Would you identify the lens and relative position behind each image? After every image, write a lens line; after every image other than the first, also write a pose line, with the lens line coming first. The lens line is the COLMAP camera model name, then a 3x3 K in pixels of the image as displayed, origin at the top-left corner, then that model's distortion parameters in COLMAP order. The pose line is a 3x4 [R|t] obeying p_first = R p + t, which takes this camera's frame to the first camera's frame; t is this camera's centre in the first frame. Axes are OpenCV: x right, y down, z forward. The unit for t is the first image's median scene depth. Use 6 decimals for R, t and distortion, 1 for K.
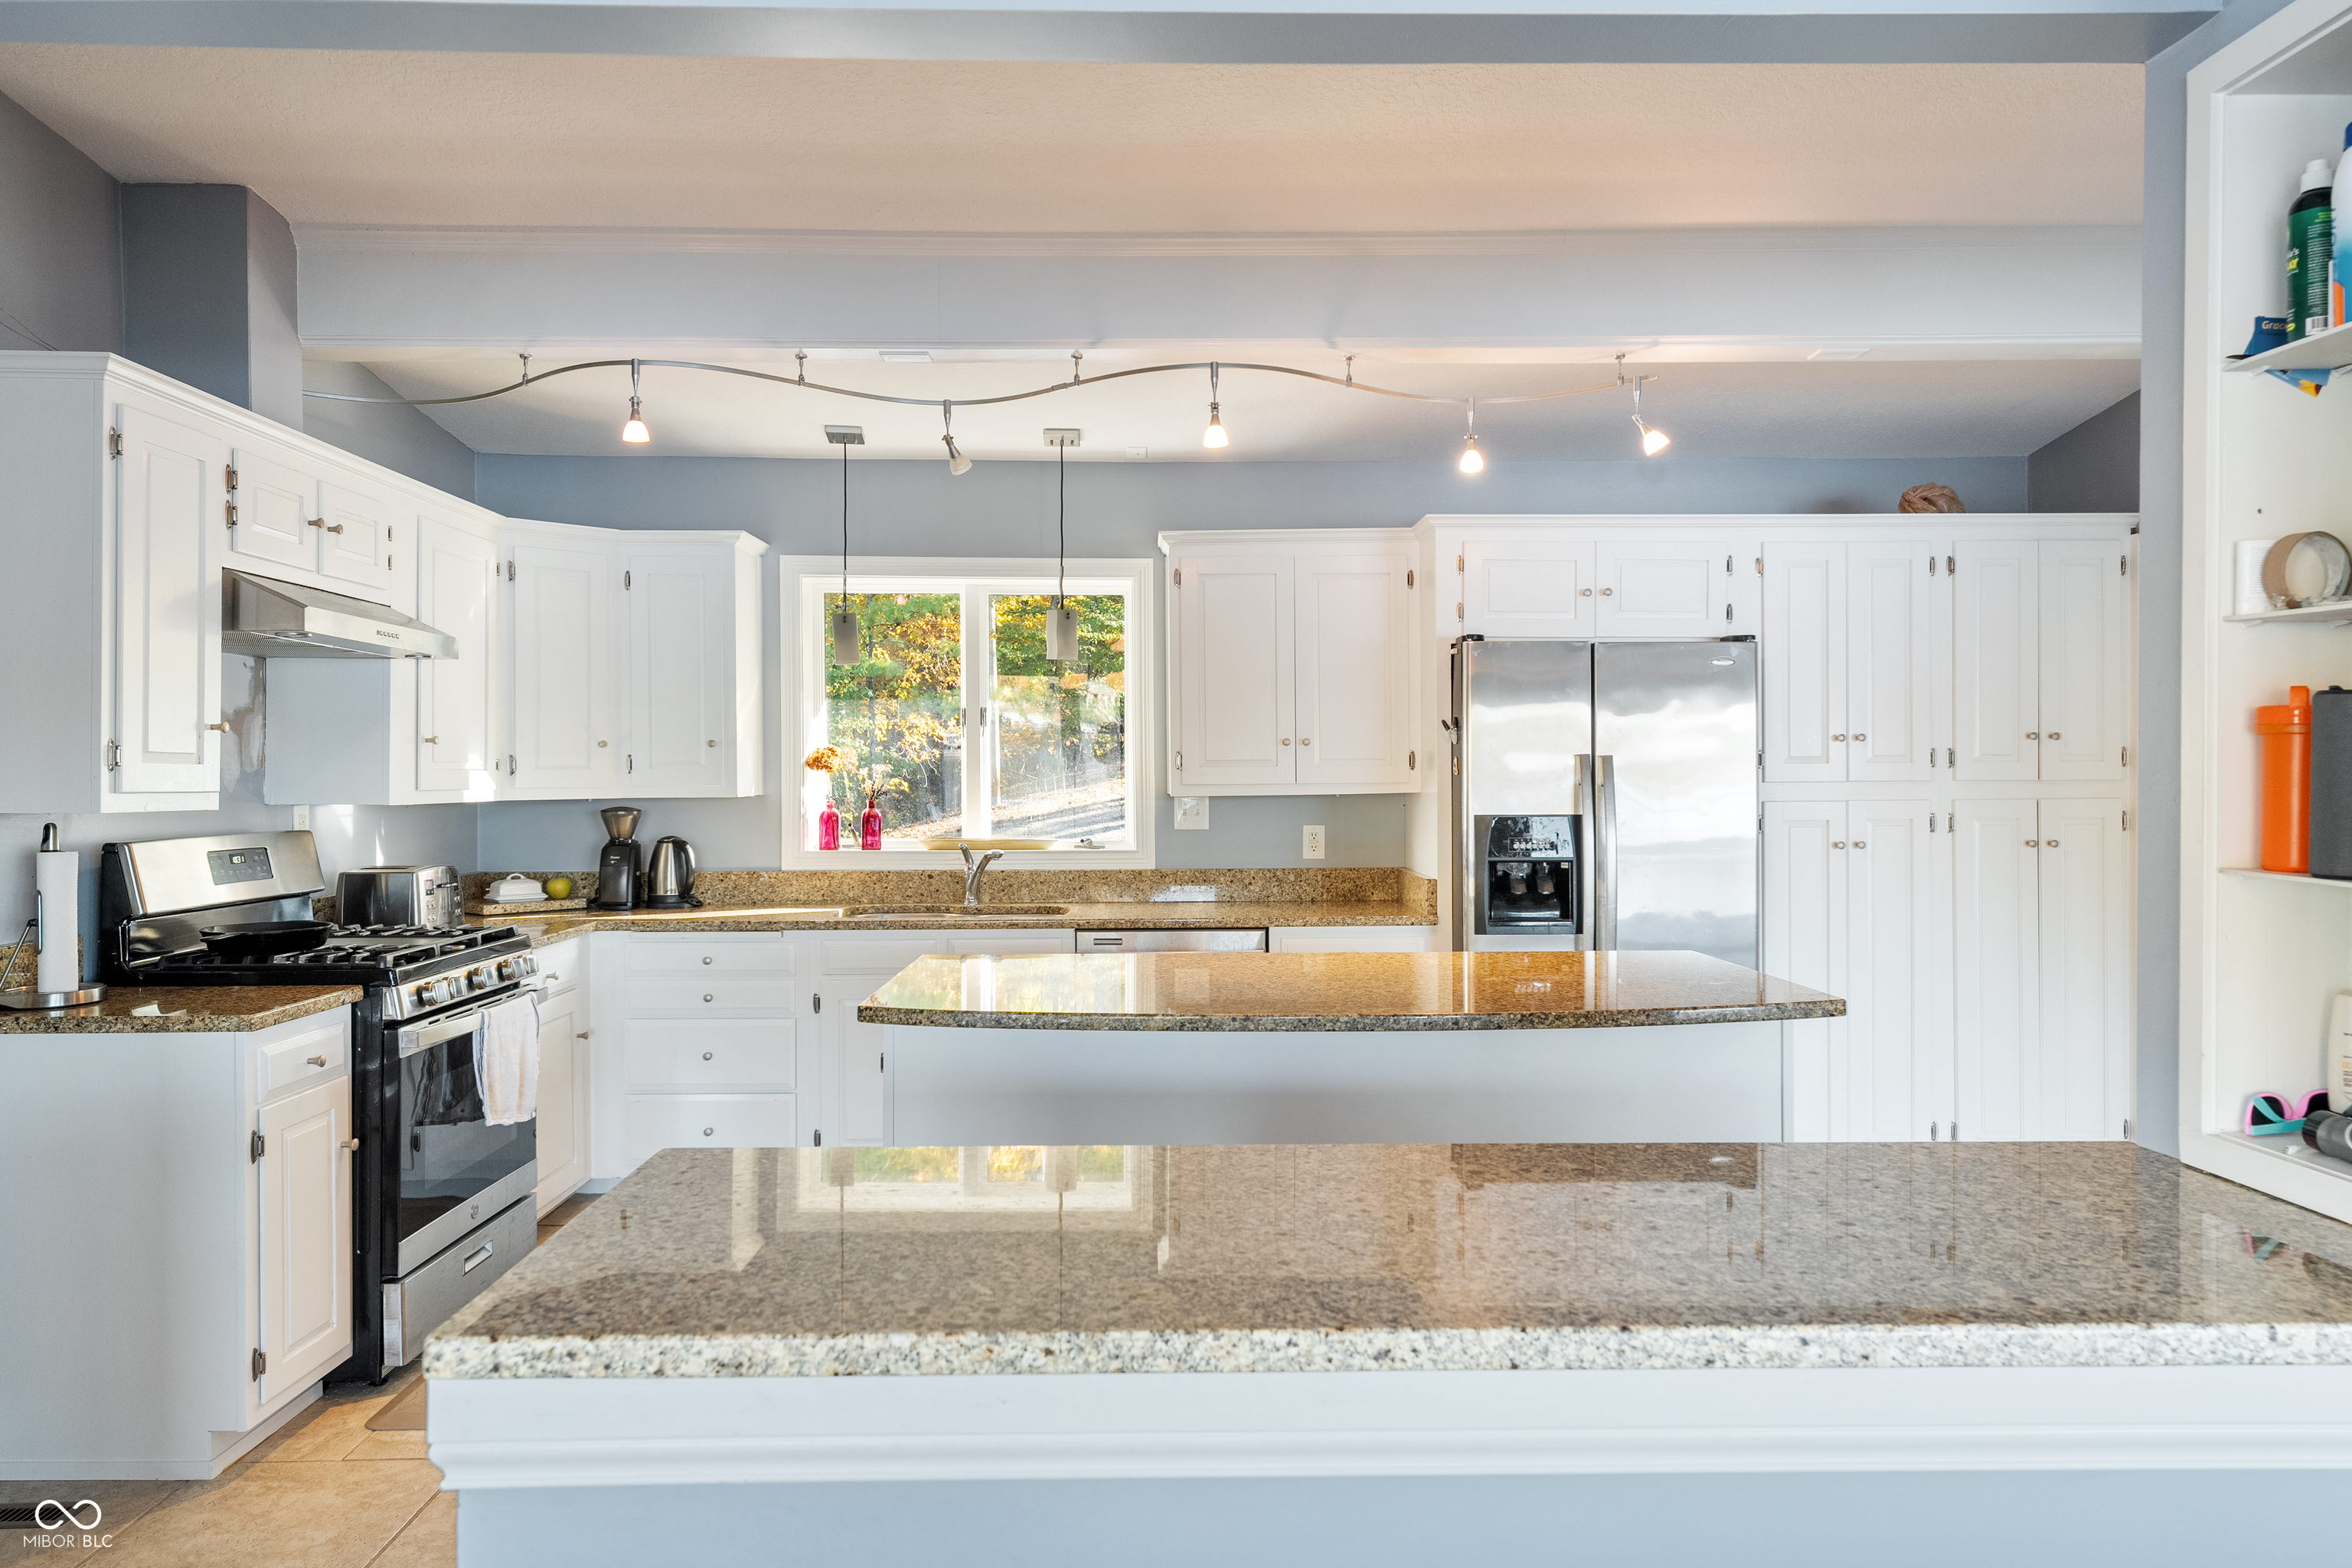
lens RADIAL K [[1537.6, 0, 1180.1], [0, 1537.6, 768.9], [0, 0, 1]] dist [0.005698, 0.001834]
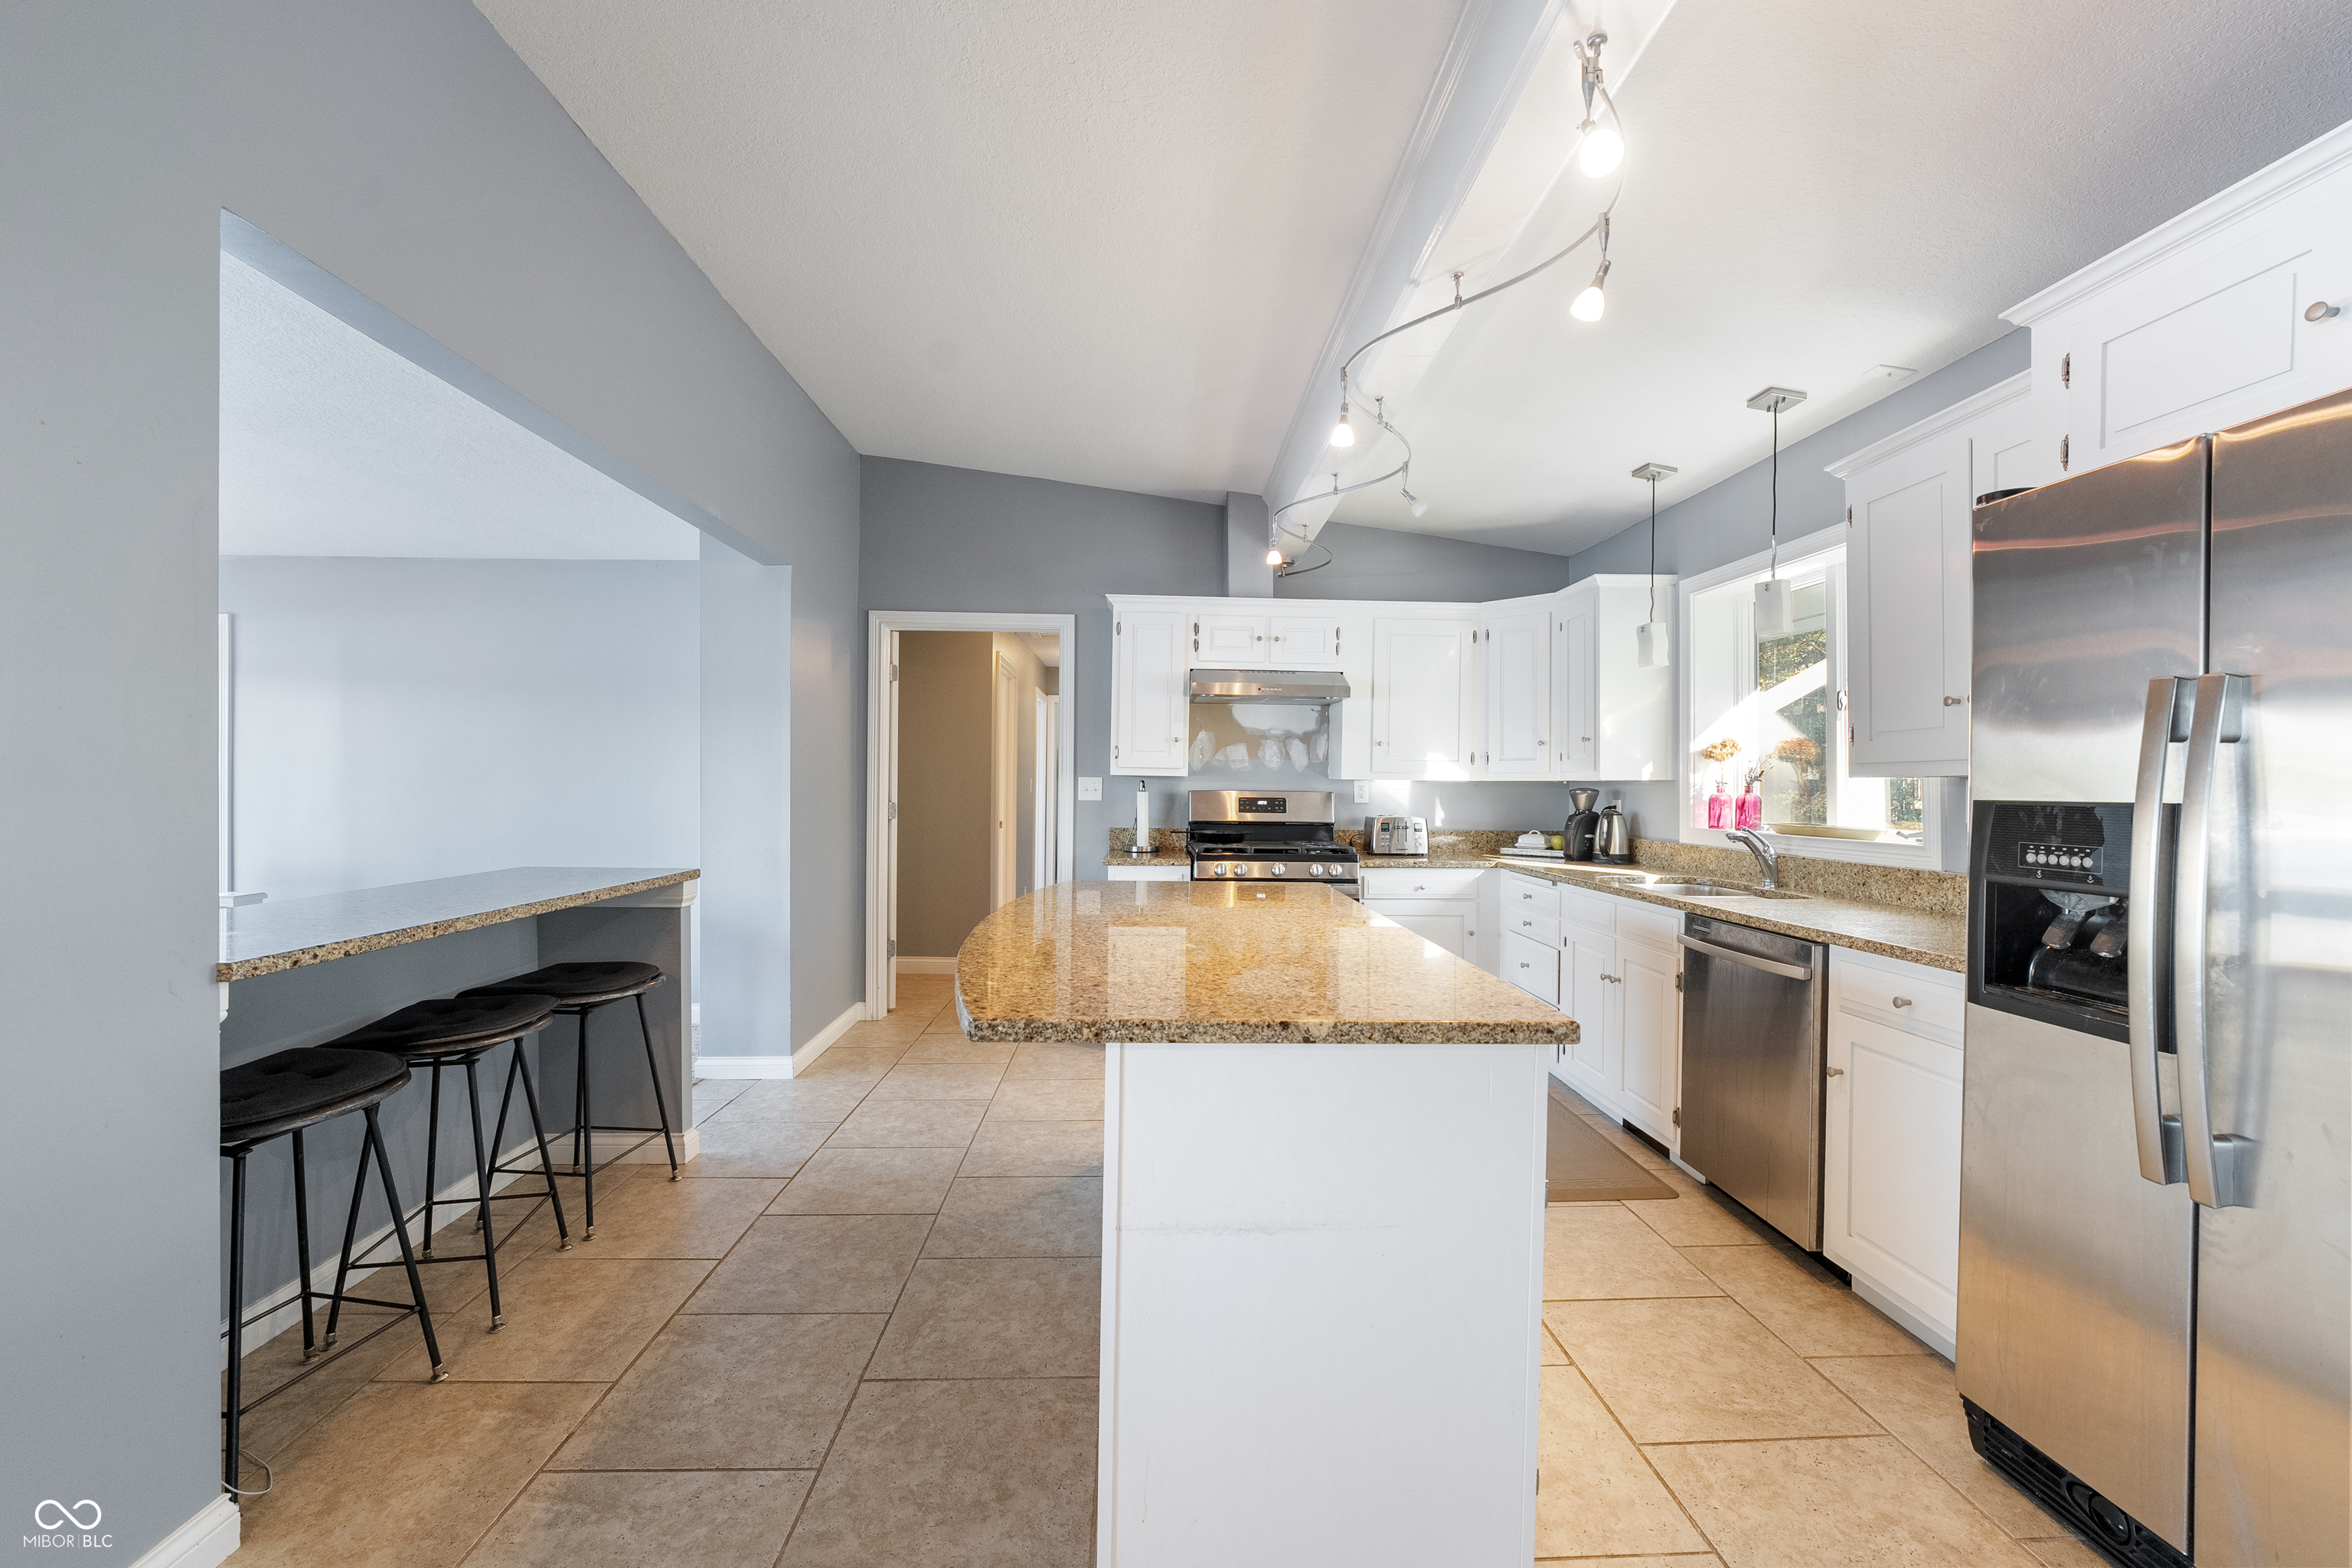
lens RADIAL K [[948.6, 0, 1180.7], [0, 948.6, 789.9], [0, 0, 1]] dist [-0.013539, -0.000043]
pose [[0.015333, 0.007821, -0.999852, 0.548278], [-0.007397, 0.999943, 0.007708, 0.025438], [0.999855, 0.007278, 0.015390, 0.689870]]
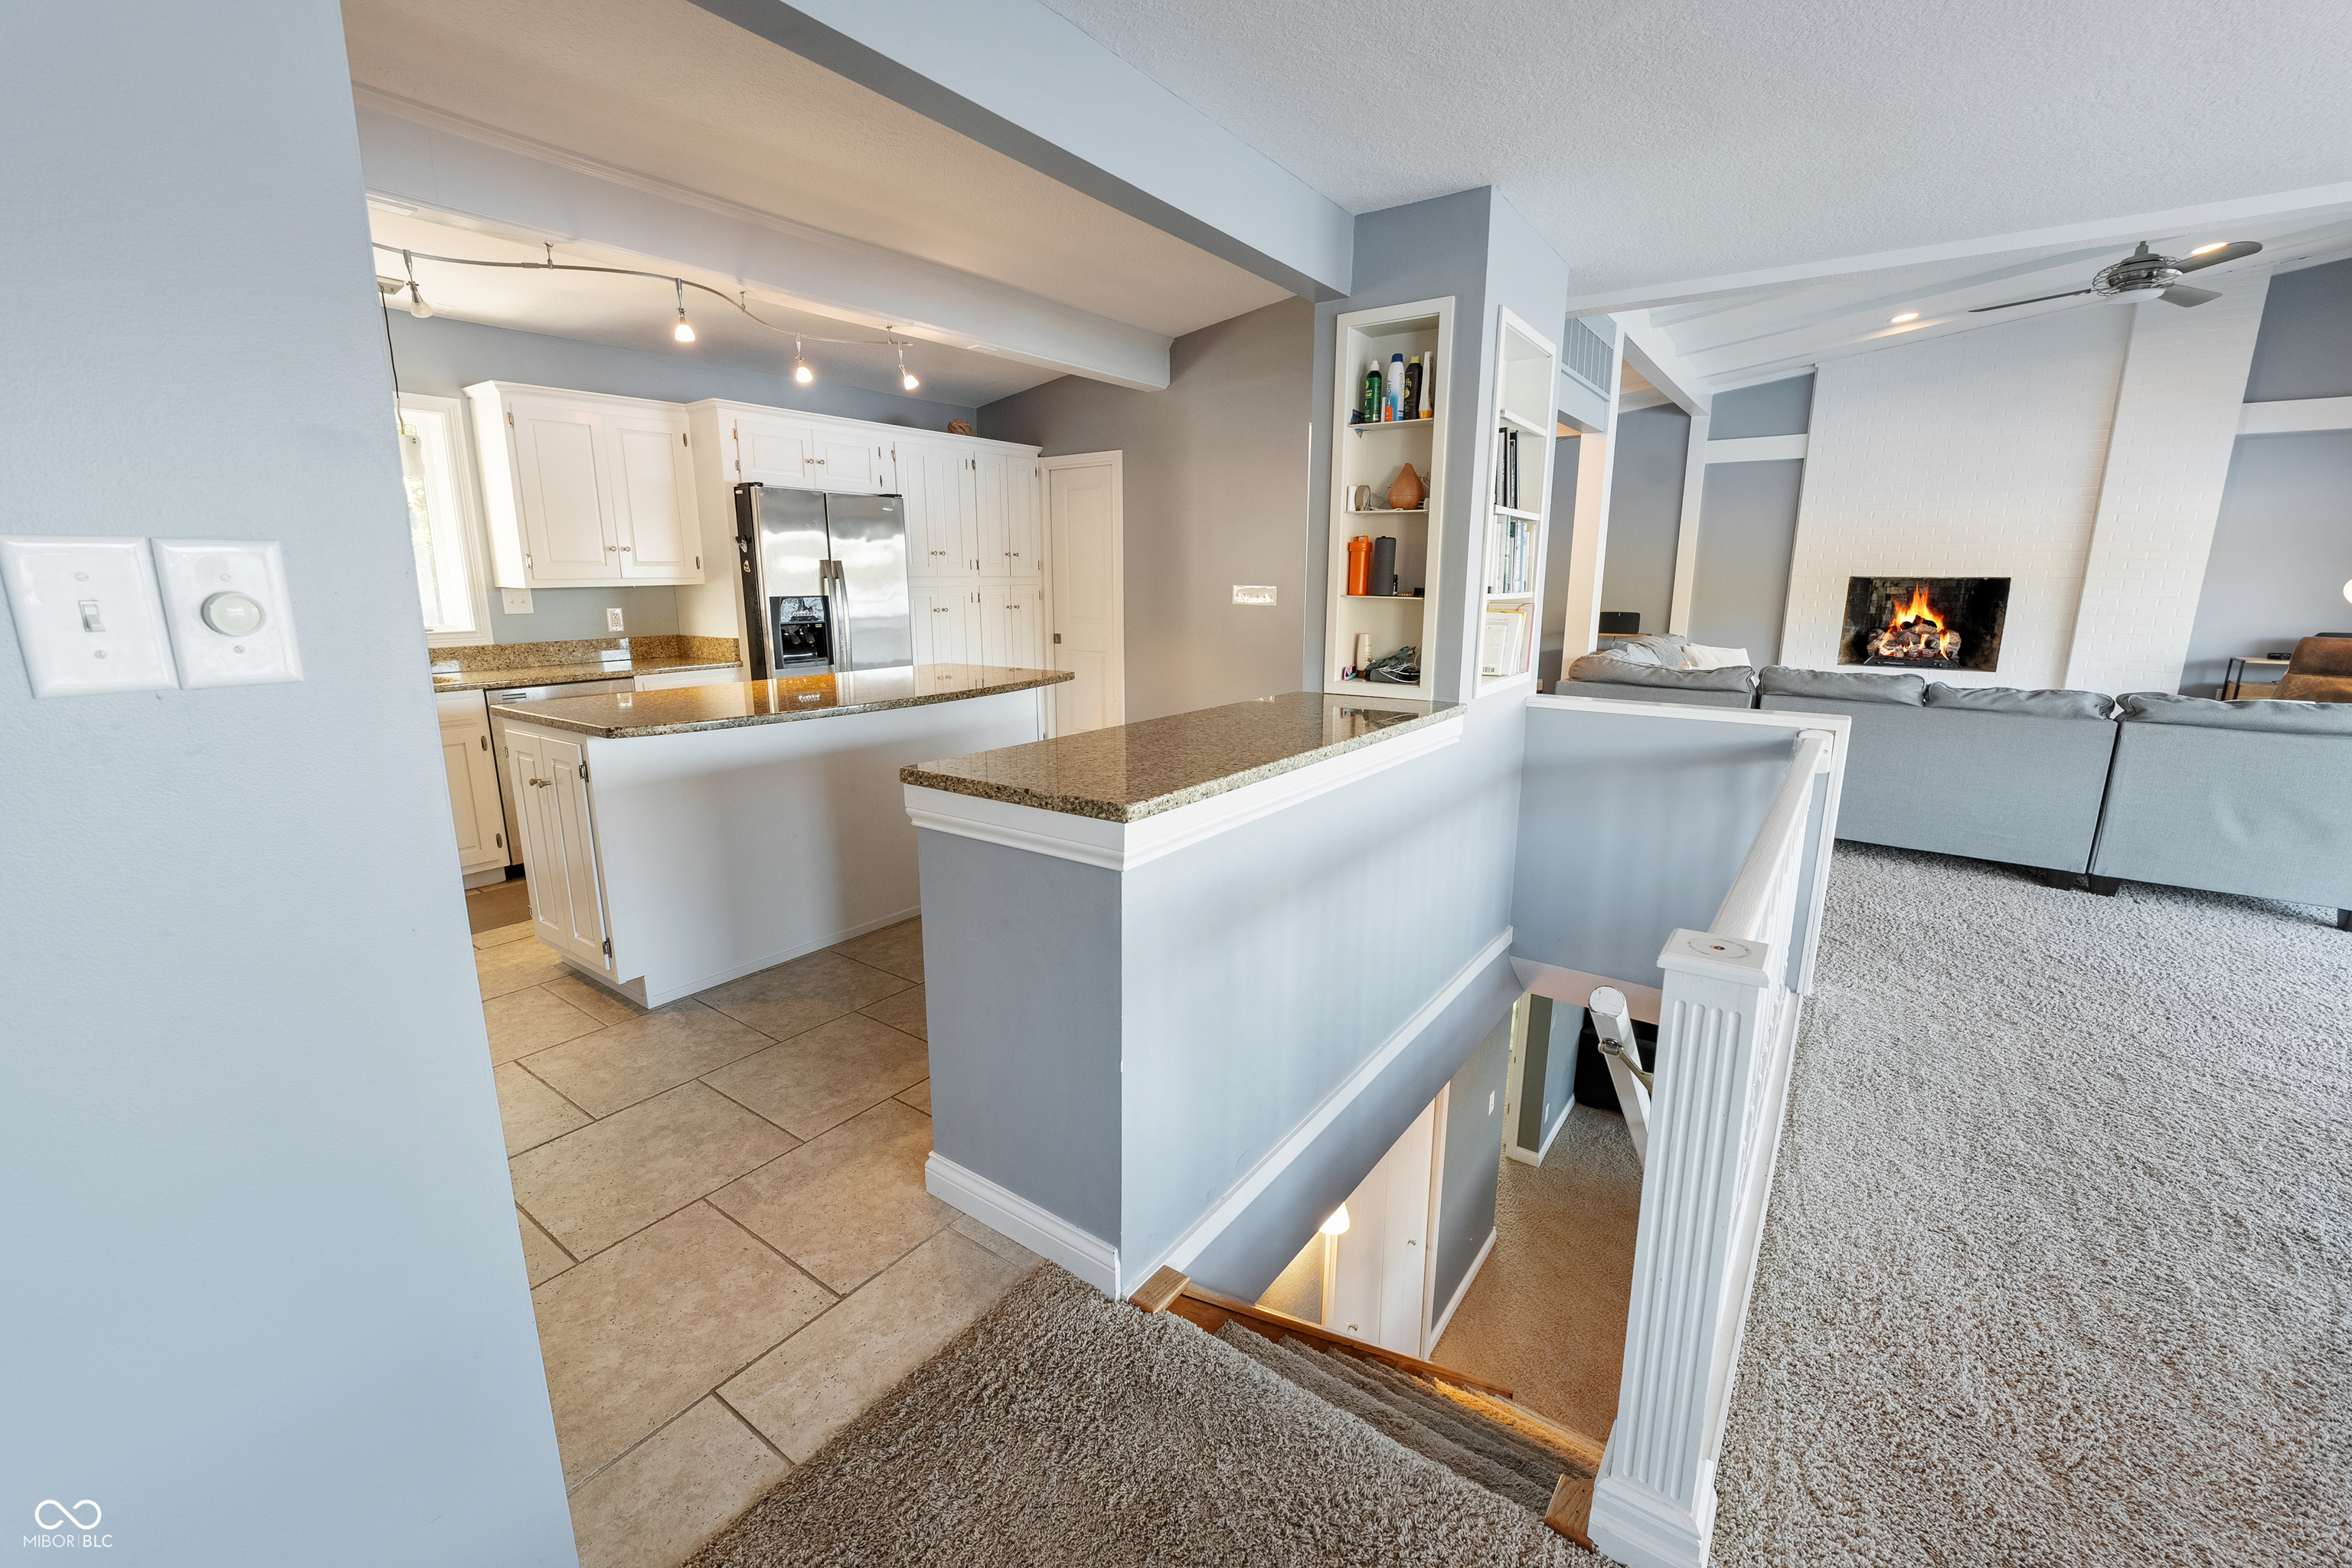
lens RADIAL K [[953.4, 0, 1175.1], [0, 953.4, 777.7], [0, 0, 1]] dist [-0.021027, 0.004356]
pose [[0.606351, -0.161028, 0.778722, -0.365788], [-0.002236, 0.978933, 0.204170, 0.011217], [-0.795194, -0.125540, 0.593217, 0.030699]]
